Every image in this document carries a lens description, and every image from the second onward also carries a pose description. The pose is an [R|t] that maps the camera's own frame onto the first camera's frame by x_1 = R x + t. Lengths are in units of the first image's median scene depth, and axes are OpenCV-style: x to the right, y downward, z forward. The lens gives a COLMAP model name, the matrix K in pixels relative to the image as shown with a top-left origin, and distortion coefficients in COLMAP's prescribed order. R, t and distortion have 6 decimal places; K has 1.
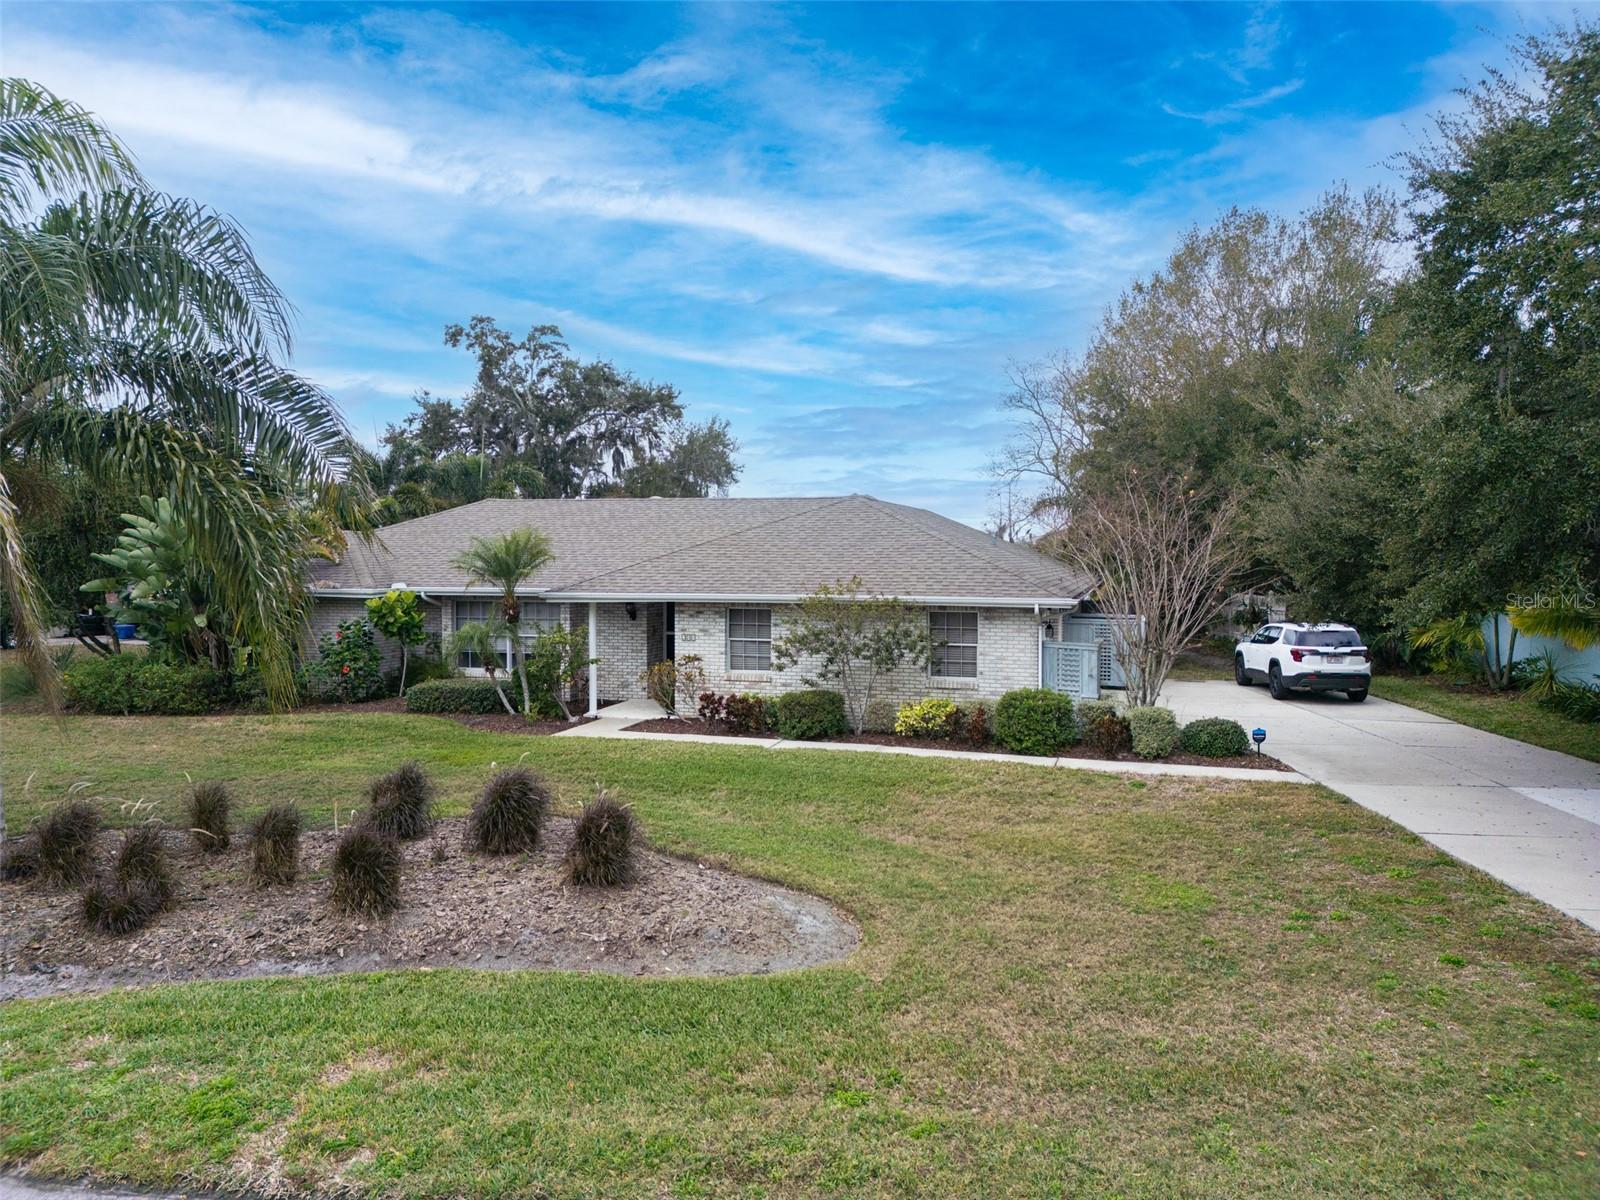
lens RADIAL K [[1118.6, 0, 792.7], [0, 1118.6, 597.4], [0, 0, 1]] dist [0.071713, -0.068855]
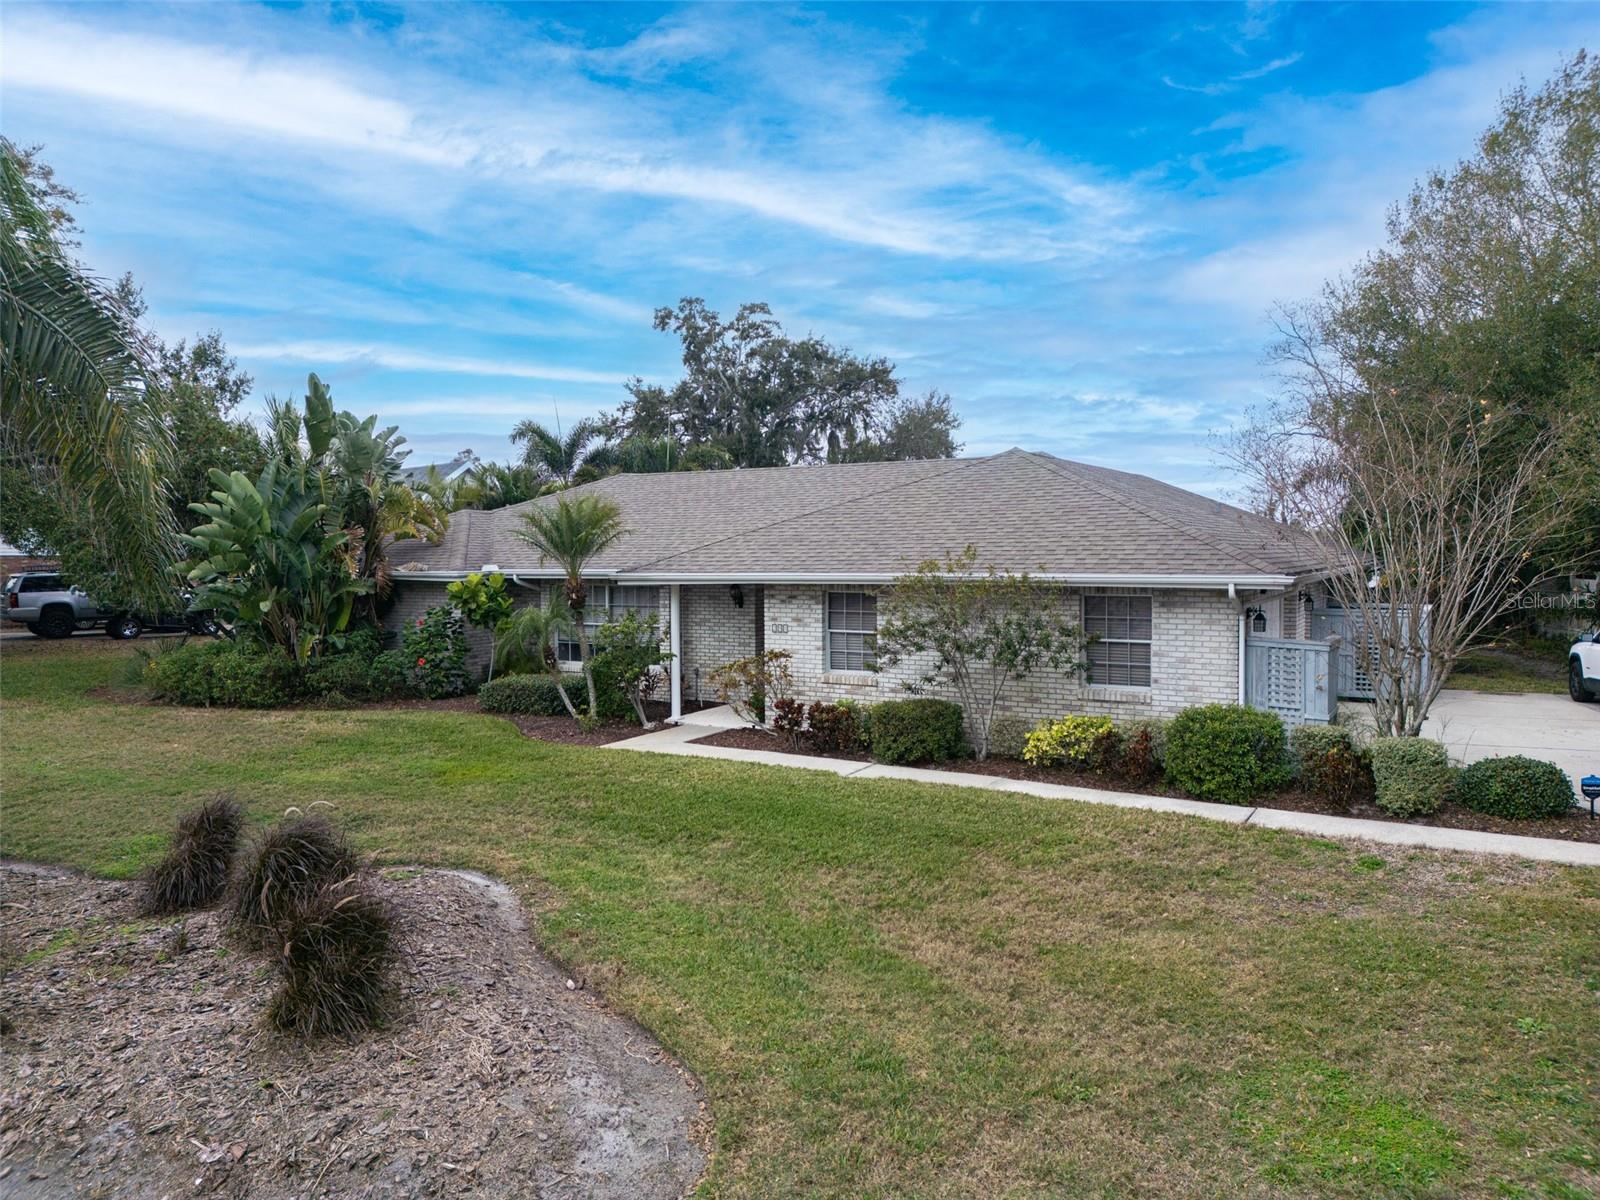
lens RADIAL K [[1118.6, 0, 793.2], [0, 1118.6, 601.2], [0, 0, 1]] dist [0.071713, -0.068855]
pose [[0.972024, 0.001977, -0.234874, 0.107060], [-0.000061, 0.999967, 0.008162, 0.010052], [0.234882, -0.007919, 0.971992, 0.231072]]
